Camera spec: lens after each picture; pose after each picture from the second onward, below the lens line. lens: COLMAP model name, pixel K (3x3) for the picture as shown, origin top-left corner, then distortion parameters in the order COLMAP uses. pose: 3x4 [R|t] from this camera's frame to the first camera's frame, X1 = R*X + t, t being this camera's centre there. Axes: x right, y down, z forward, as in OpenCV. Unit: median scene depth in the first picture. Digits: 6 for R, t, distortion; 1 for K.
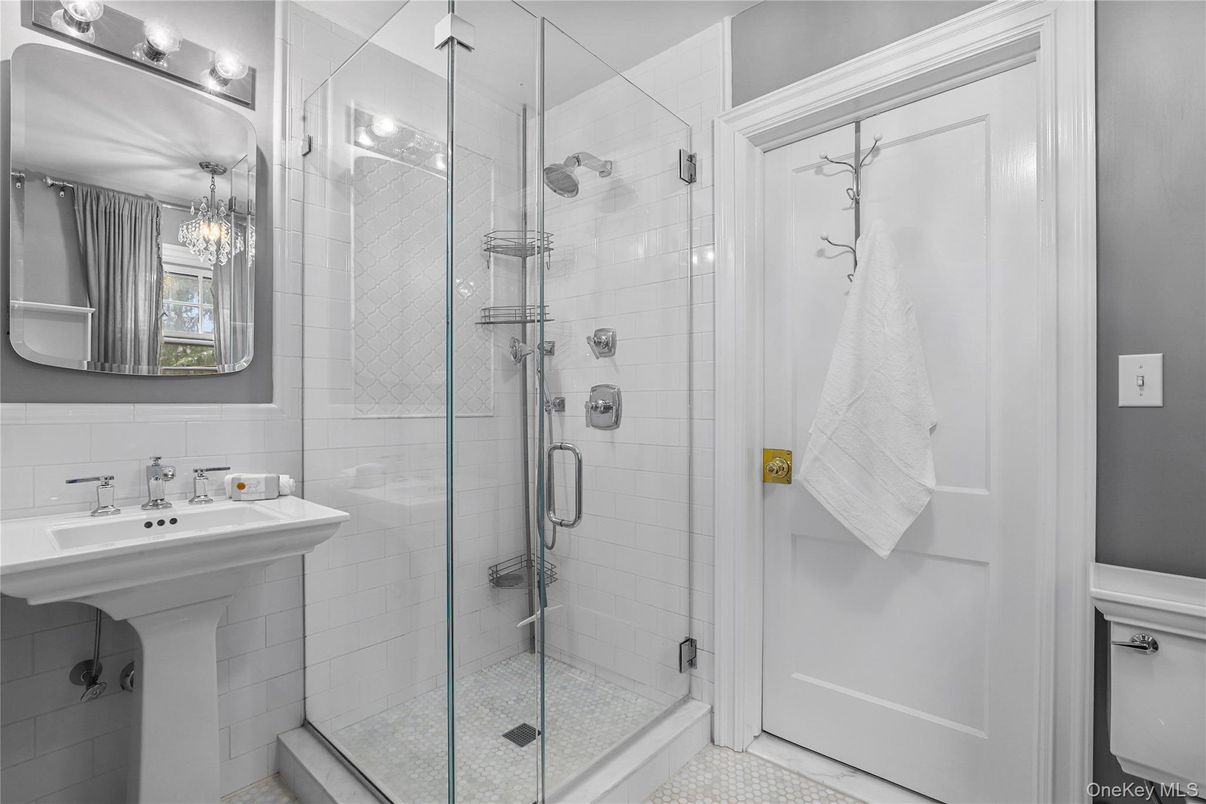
lens RADIAL K [[542.1, 0, 603.0], [0, 542.1, 402.0], [0, 0, 1]] dist [-0.014719, 0.000619]
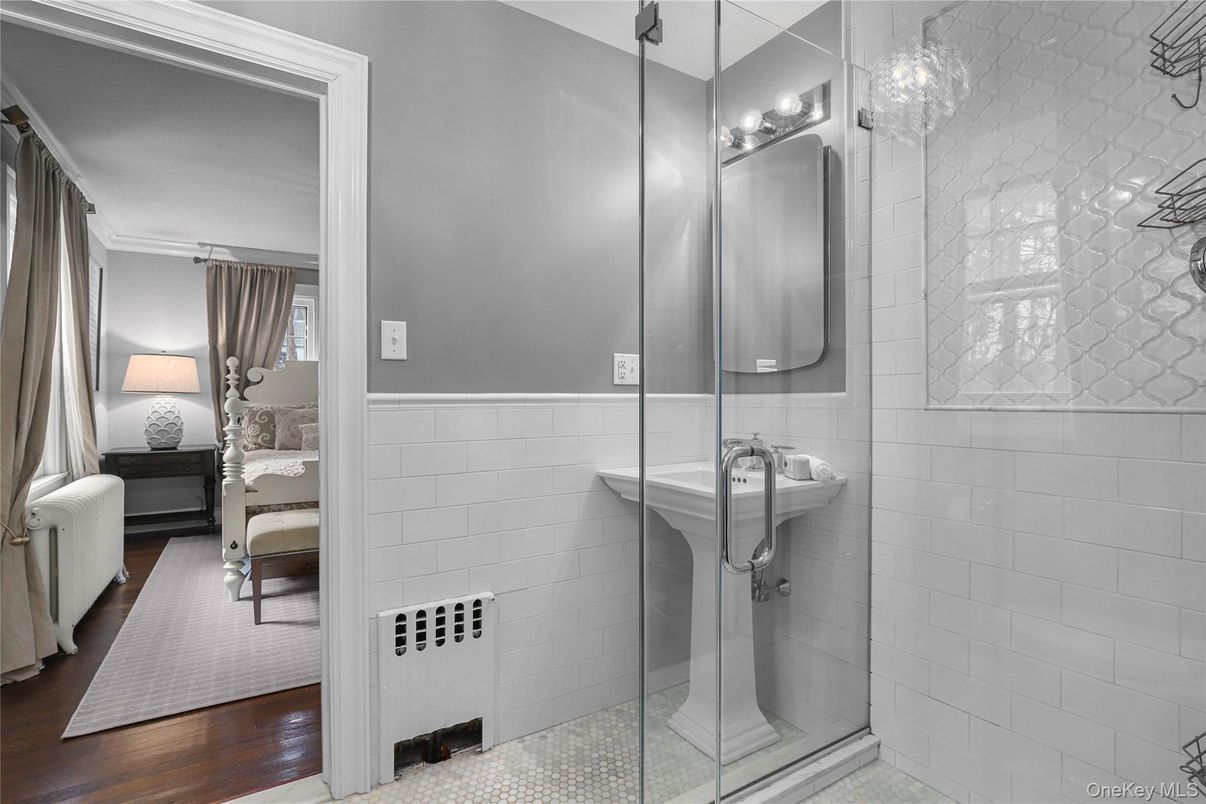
lens RADIAL K [[542.1, 0, 603.0], [0, 542.1, 402.0], [0, 0, 1]] dist [-0.014719, 0.000619]
pose [[-0.252057, 0.003620, -0.967706, 0.525594], [0.008856, 0.999960, 0.001434, 0.016336], [0.967672, -0.008209, -0.252079, 0.864887]]
